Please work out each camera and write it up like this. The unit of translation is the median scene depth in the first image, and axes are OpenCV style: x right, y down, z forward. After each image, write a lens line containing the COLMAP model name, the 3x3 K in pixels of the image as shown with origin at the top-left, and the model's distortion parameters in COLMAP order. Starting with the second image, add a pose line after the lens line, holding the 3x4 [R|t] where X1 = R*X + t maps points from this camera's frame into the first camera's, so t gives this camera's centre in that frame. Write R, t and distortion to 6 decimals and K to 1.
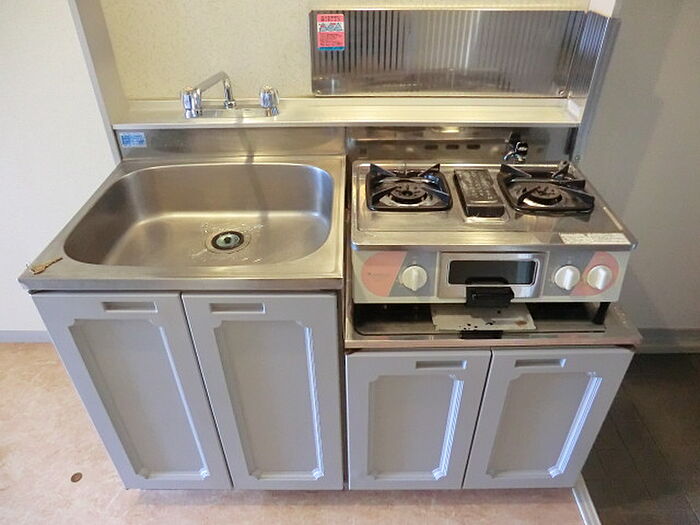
lens RADIAL K [[504.3, 0, 349.5], [0, 504.3, 255.3], [0, 0, 1]] dist [-0.096074, 0.099708]
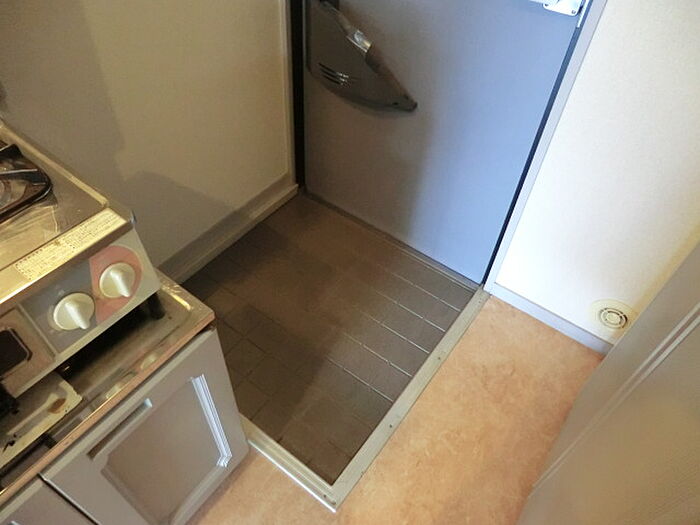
lens RADIAL K [[504.3, 0, 349.5], [0, 504.3, 255.3], [0, 0, 1]] dist [-0.096074, 0.099708]
pose [[0.589783, -0.569296, 0.572764, 0.320375], [0.415136, 0.822094, 0.389645, -0.113668], [-0.692689, 0.007969, 0.721192, 0.294983]]
